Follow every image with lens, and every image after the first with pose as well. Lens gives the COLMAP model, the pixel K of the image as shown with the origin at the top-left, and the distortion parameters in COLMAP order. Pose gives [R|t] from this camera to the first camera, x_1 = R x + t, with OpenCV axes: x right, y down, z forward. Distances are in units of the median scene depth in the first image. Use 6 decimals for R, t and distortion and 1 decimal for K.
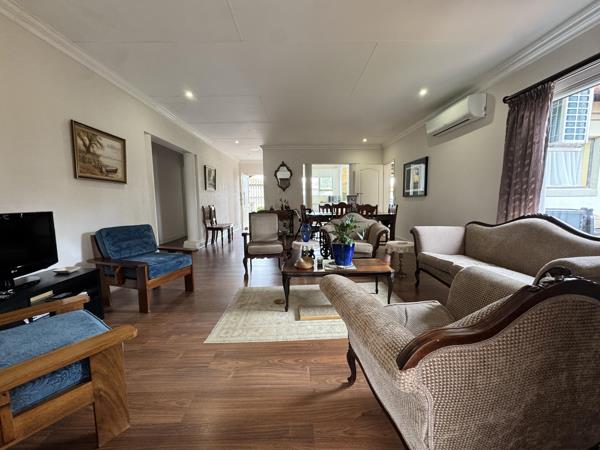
lens RADIAL K [[239.5, 0, 300.0], [0, 239.5, 225.0], [0, 0, 1]] dist [-0.001714, -0.000240]
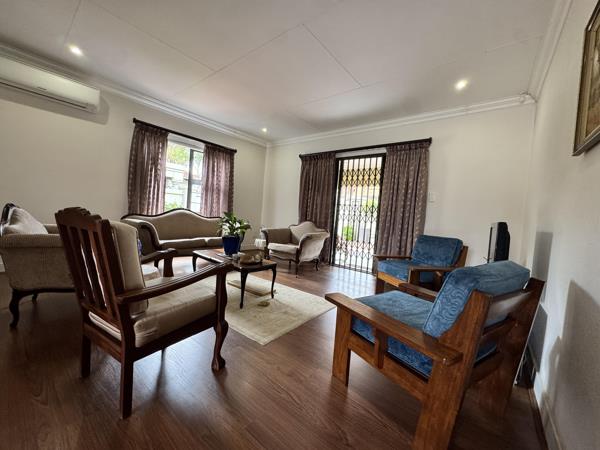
lens RADIAL K [[239.5, 0, 300.0], [0, 239.5, 225.0], [0, 0, 1]] dist [-0.001714, -0.000240]
pose [[-0.767413, -0.073749, 0.636897, -0.610657], [0.003172, 0.992914, 0.118795, -0.087195], [-0.641145, 0.093185, -0.761741, 1.244133]]
